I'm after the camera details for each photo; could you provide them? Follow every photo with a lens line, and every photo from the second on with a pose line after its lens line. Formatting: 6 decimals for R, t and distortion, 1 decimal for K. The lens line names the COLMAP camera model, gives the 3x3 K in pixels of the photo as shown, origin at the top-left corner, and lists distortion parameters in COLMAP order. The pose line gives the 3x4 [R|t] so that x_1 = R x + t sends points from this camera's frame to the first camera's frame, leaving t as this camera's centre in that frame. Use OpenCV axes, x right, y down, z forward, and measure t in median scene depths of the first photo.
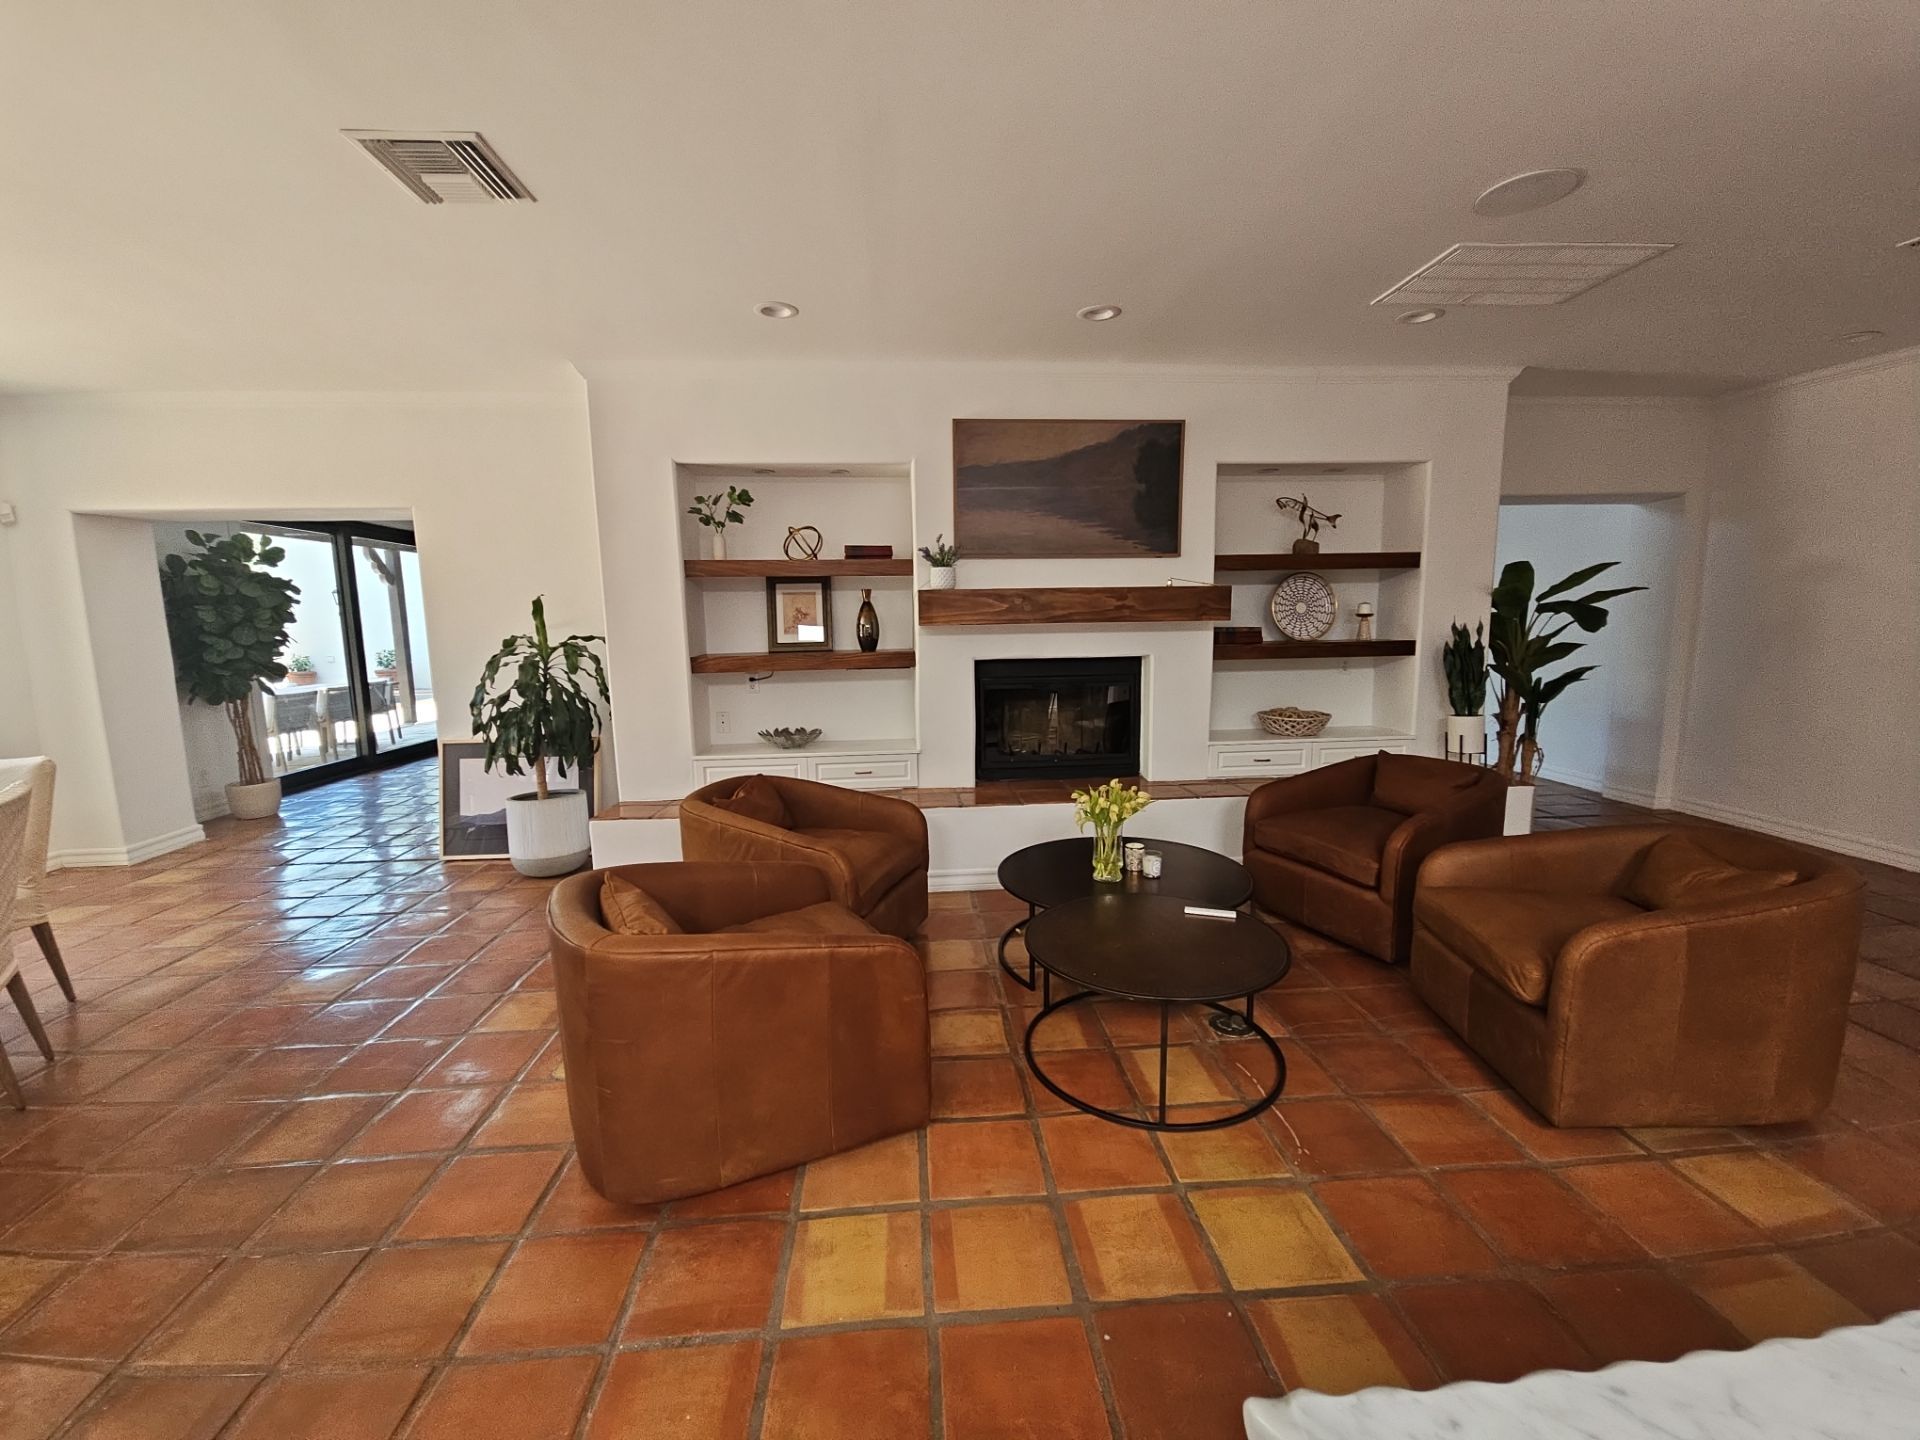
lens RADIAL K [[783.8, 0, 956.3], [0, 783.8, 722.7], [0, 0, 1]] dist [-0.001086, -0.000244]
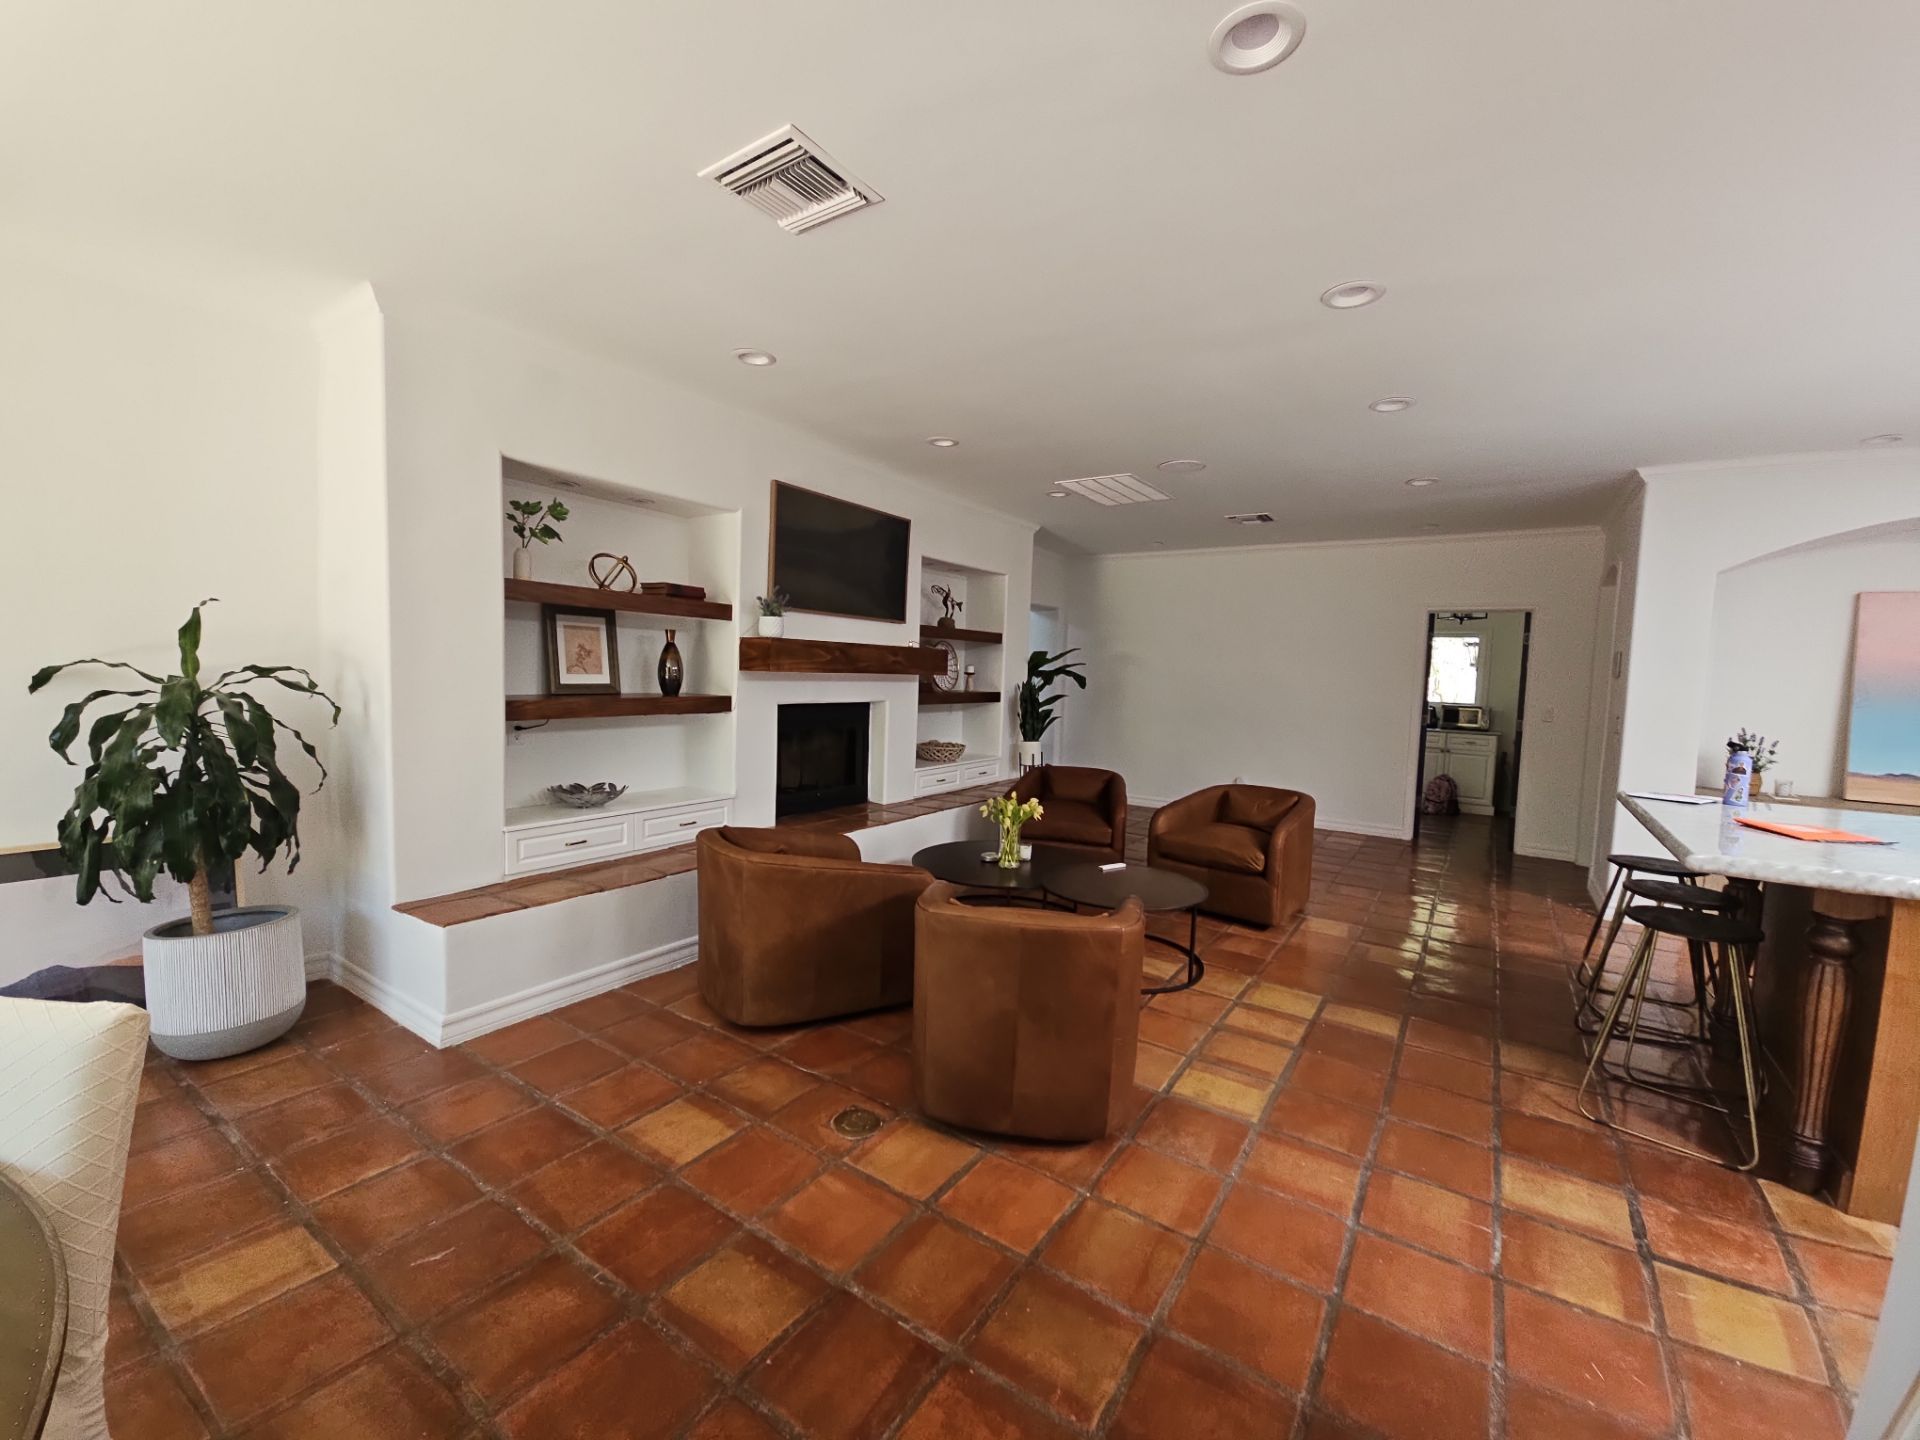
lens RADIAL K [[783.8, 0, 949.8], [0, 783.8, 727.6], [0, 0, 1]] dist [-0.001086, -0.000244]
pose [[0.624269, -0.019948, 0.780955, -0.653954], [0.059889, 0.997954, -0.022383, -0.011005], [-0.778911, 0.060743, 0.624186, 0.157014]]
